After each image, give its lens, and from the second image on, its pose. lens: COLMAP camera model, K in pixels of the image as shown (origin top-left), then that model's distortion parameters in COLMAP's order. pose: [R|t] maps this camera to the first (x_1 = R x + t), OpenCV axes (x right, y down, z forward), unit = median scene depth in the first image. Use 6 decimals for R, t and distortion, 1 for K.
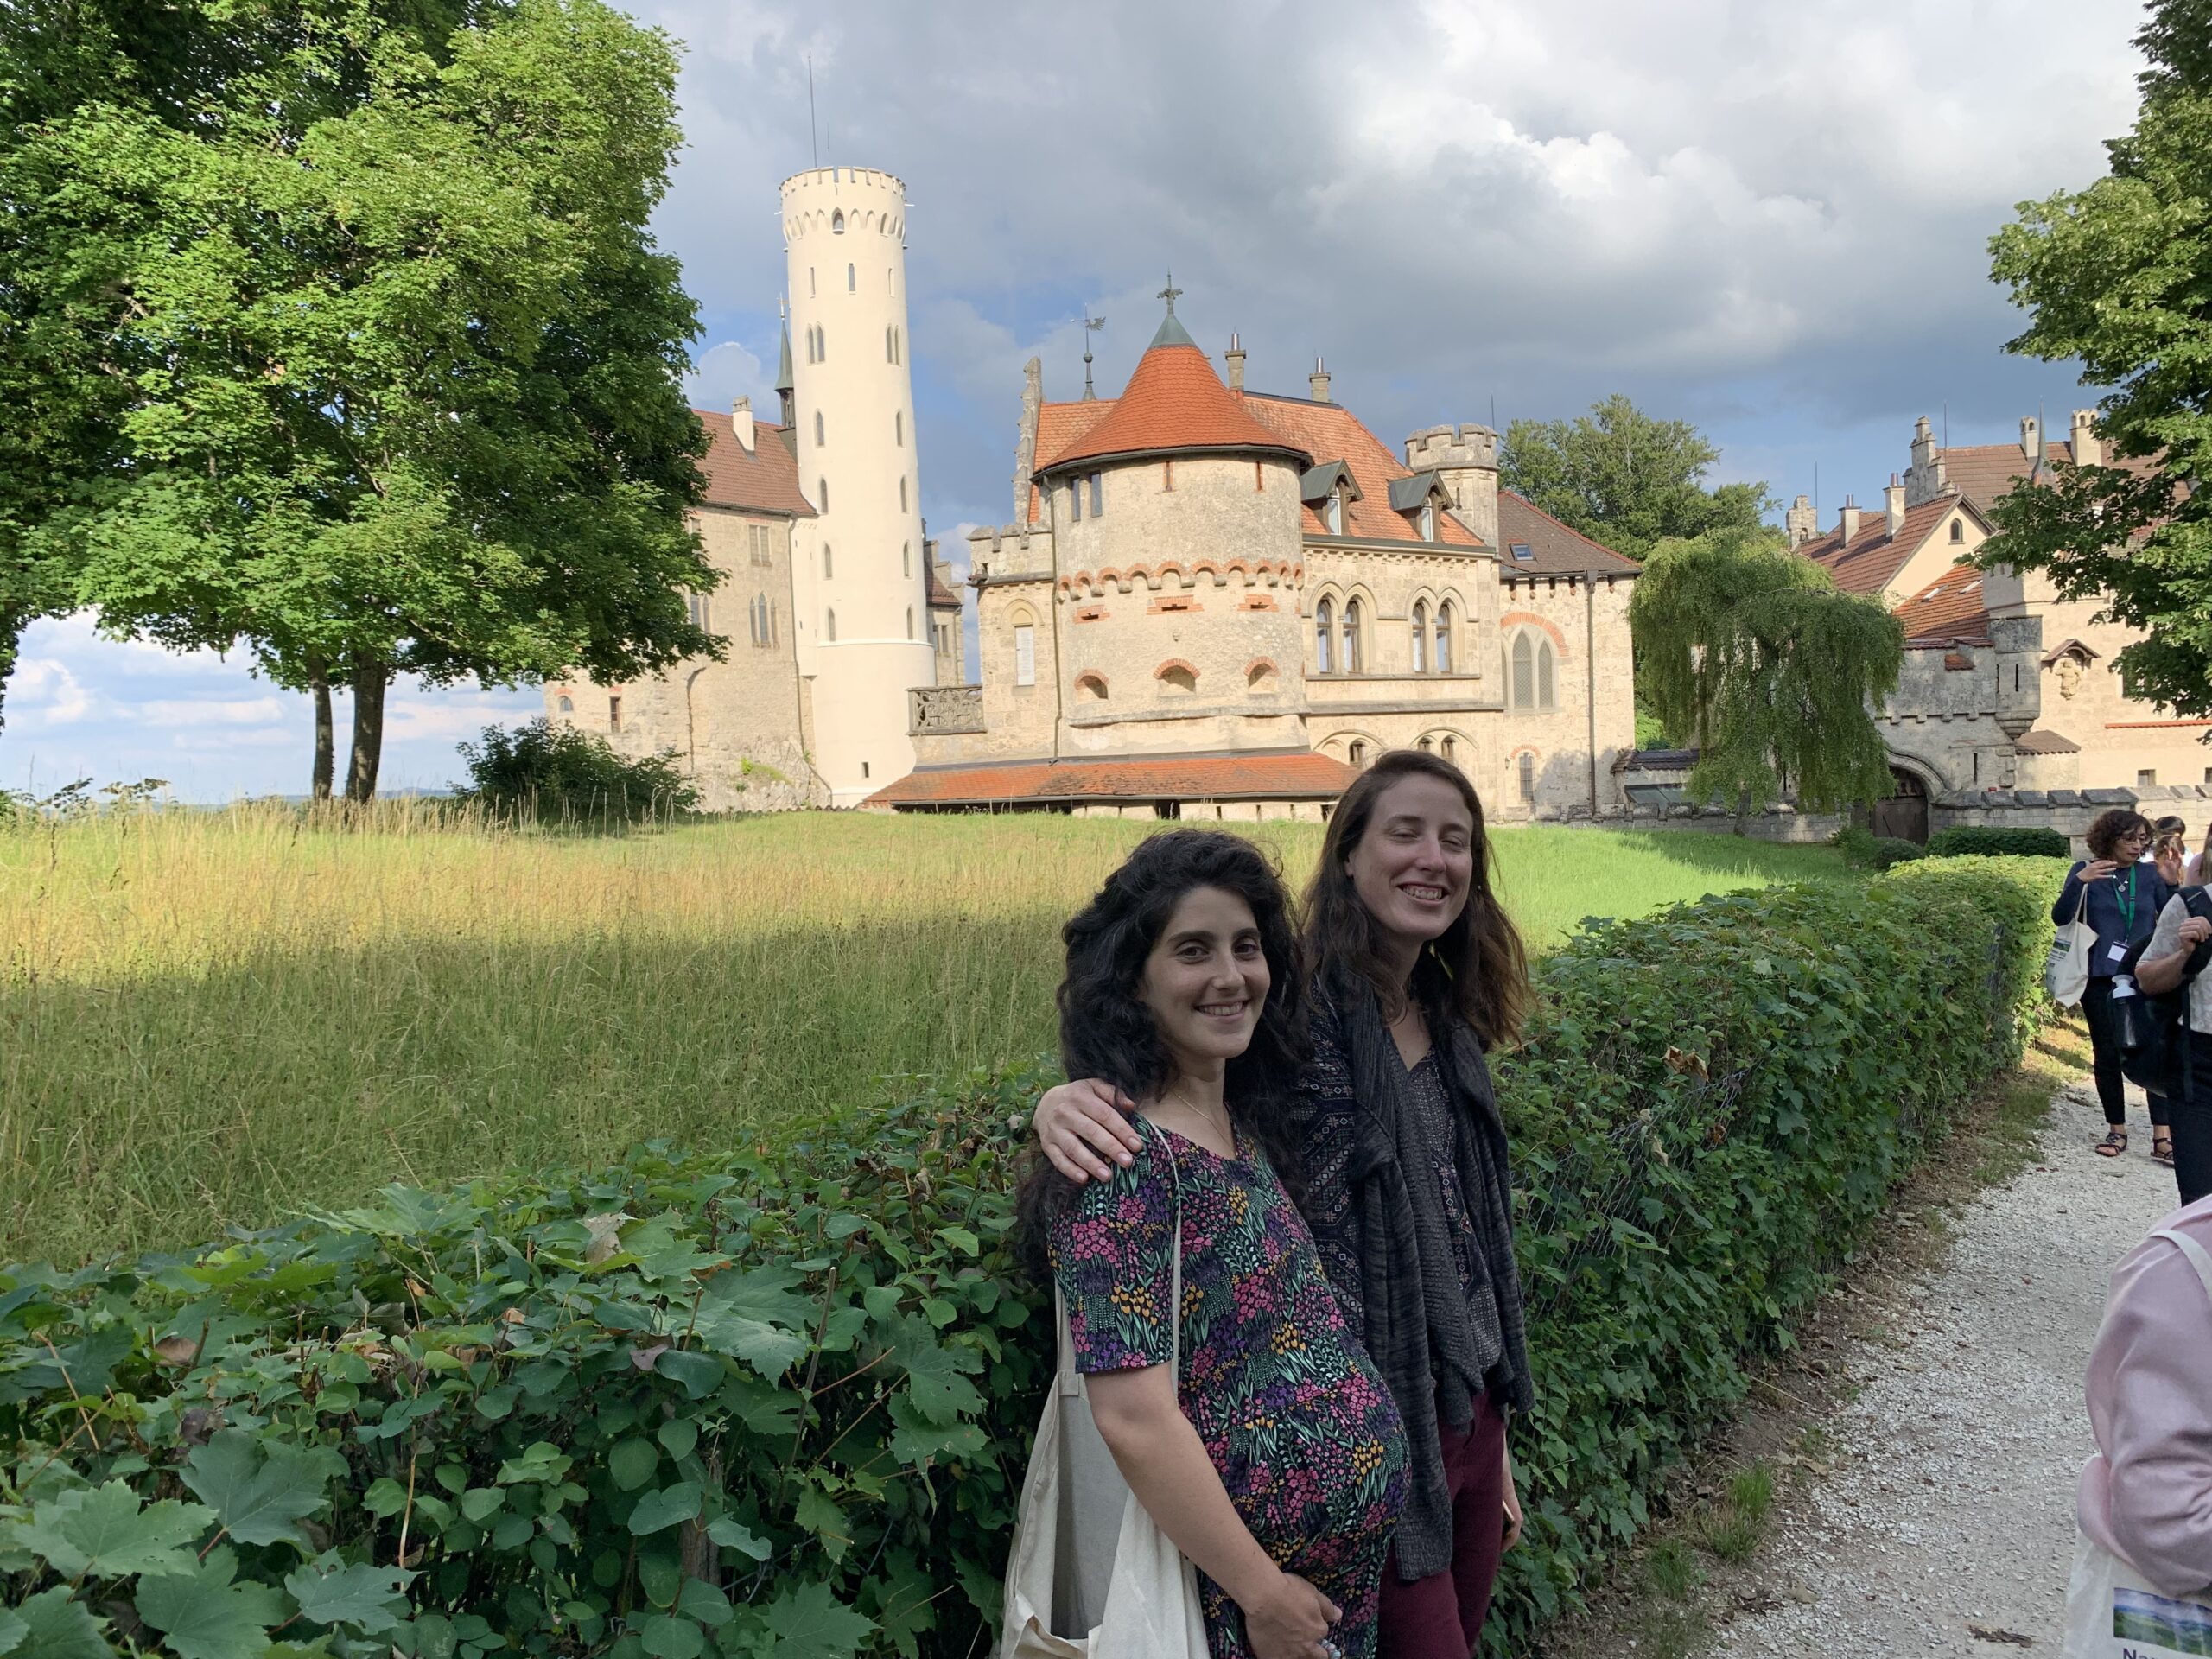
lens RADIAL K [[1733.9, 0, 1110.9], [0, 1733.9, 829.4], [0, 0, 1]] dist [0.056918, -0.052374]
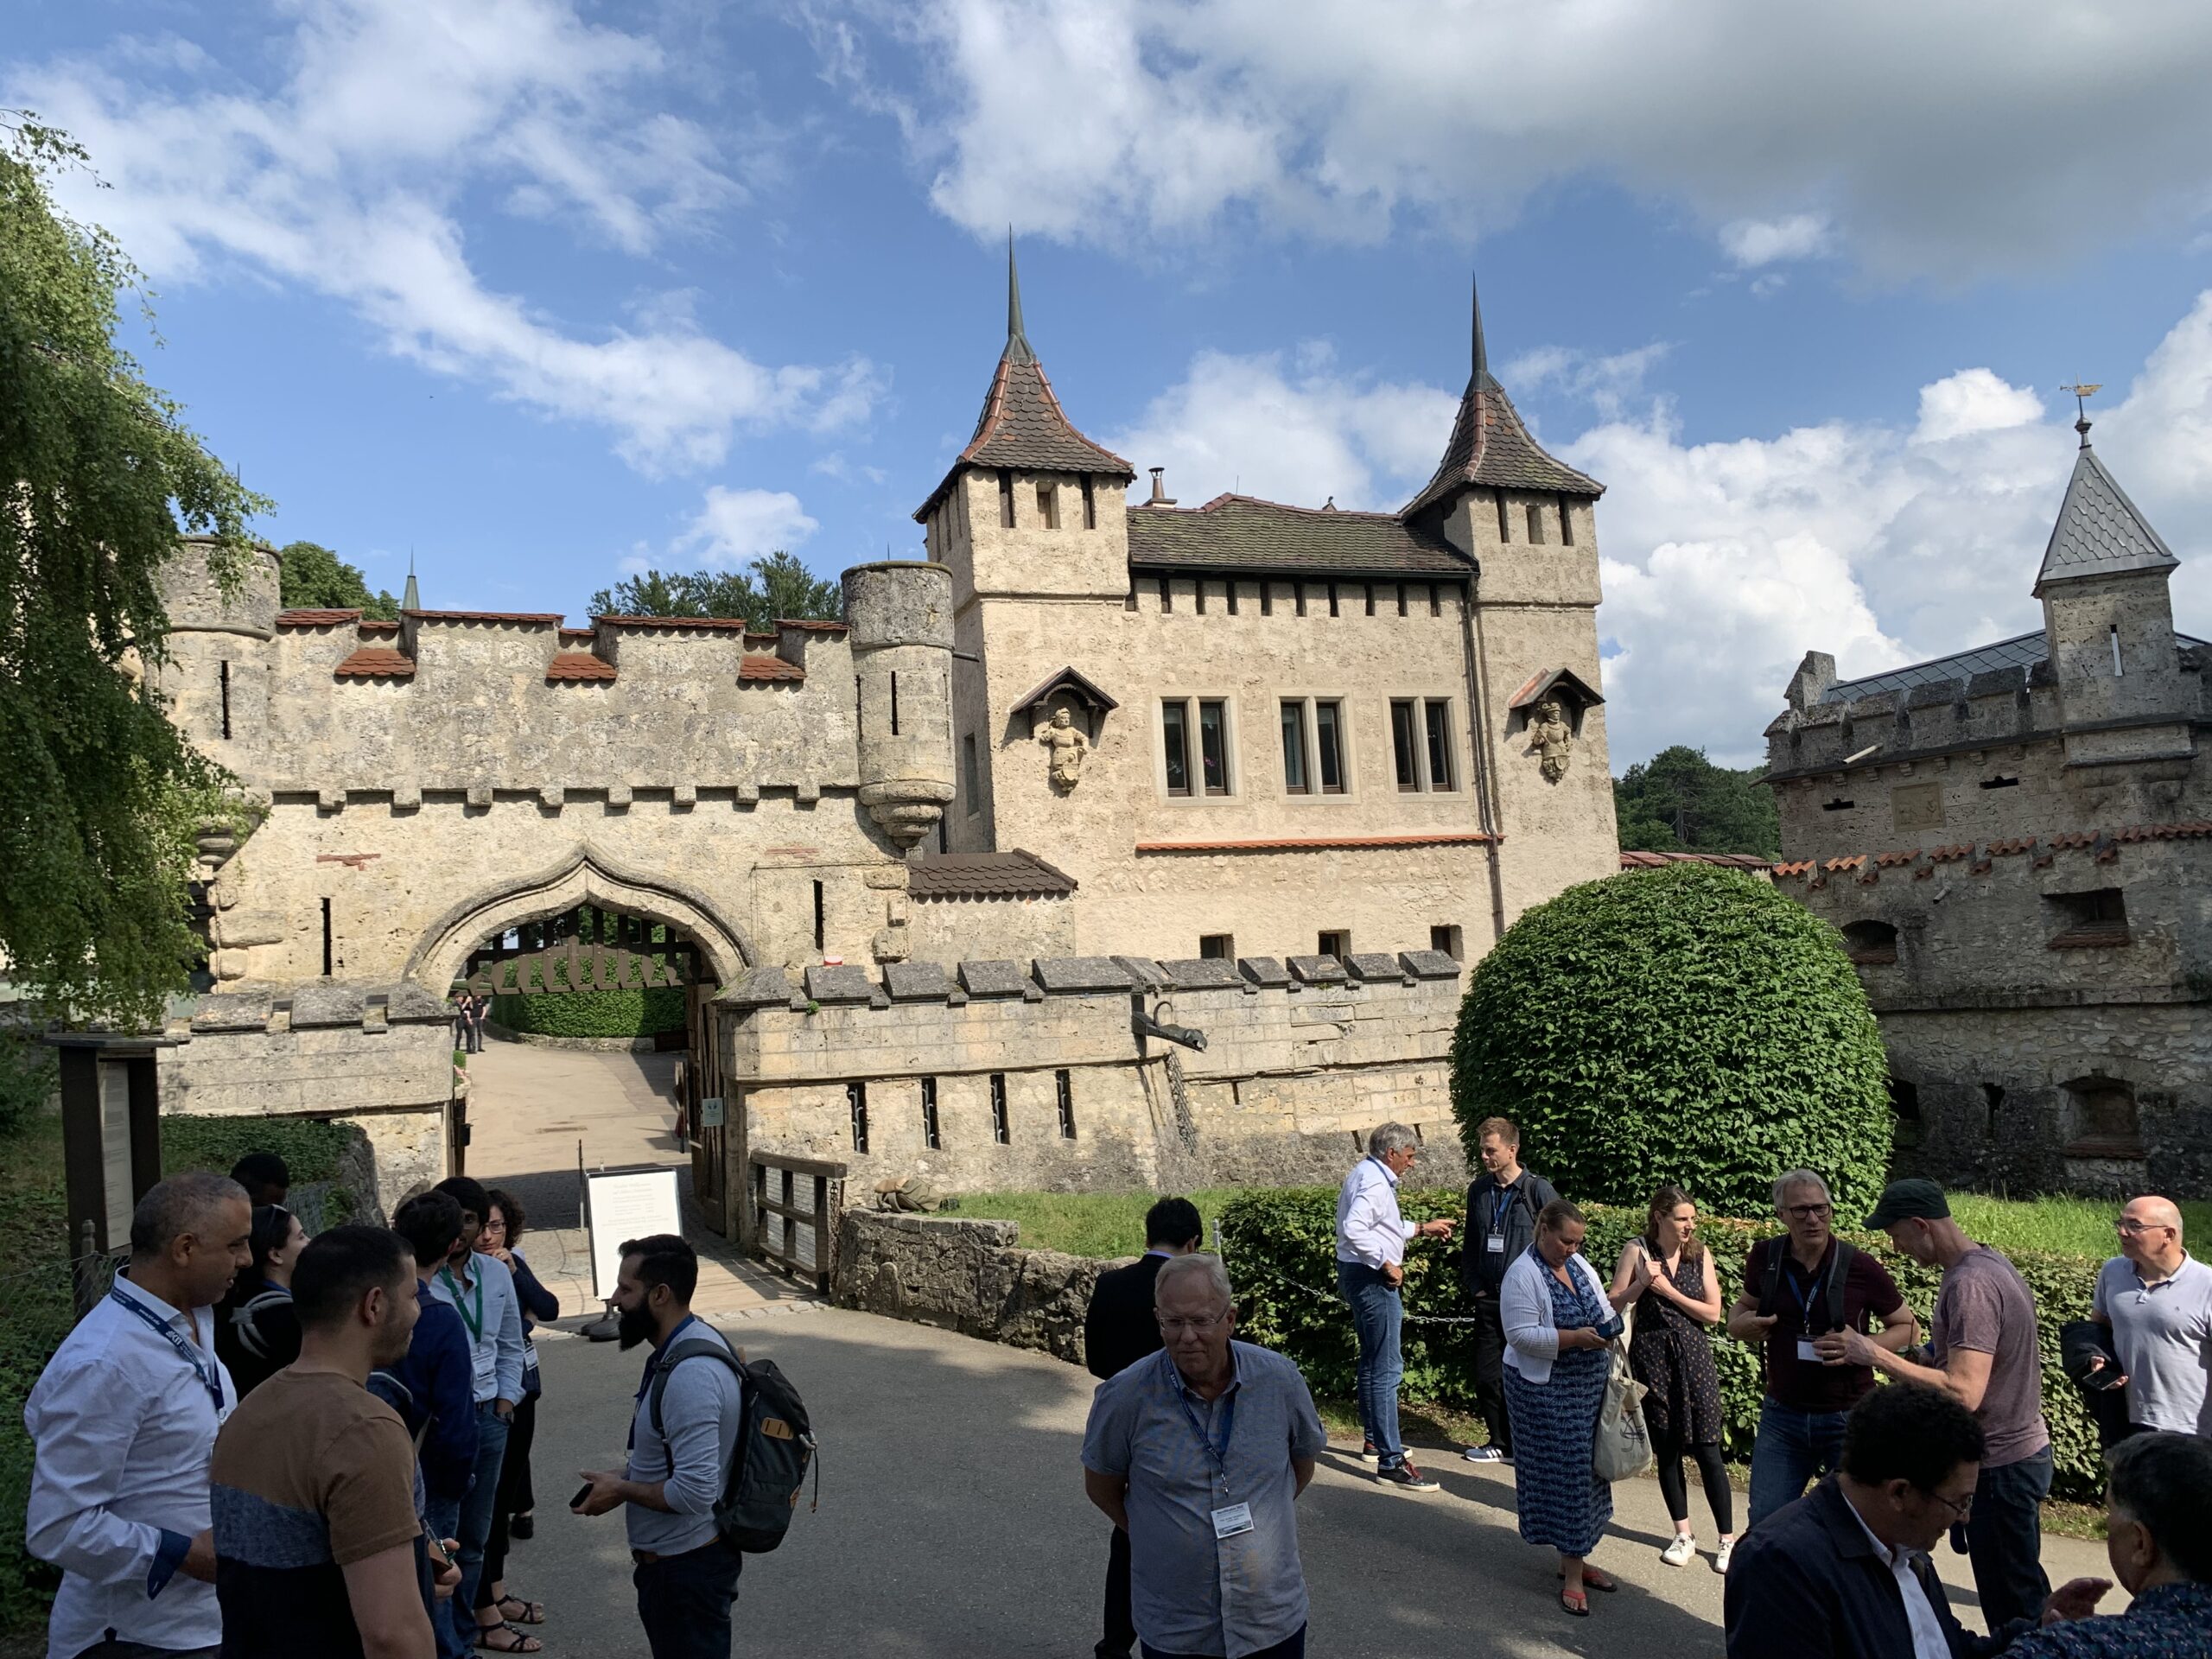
lens RADIAL K [[1733.9, 0, 1116.4], [0, 1733.9, 790.9], [0, 0, 1]] dist [0.056918, -0.052374]
pose [[0.936116, 0.030198, 0.350393, 0.481845], [0.033414, 0.984163, -0.174090, 0.012168], [-0.350101, 0.174676, 0.920281, 0.681002]]
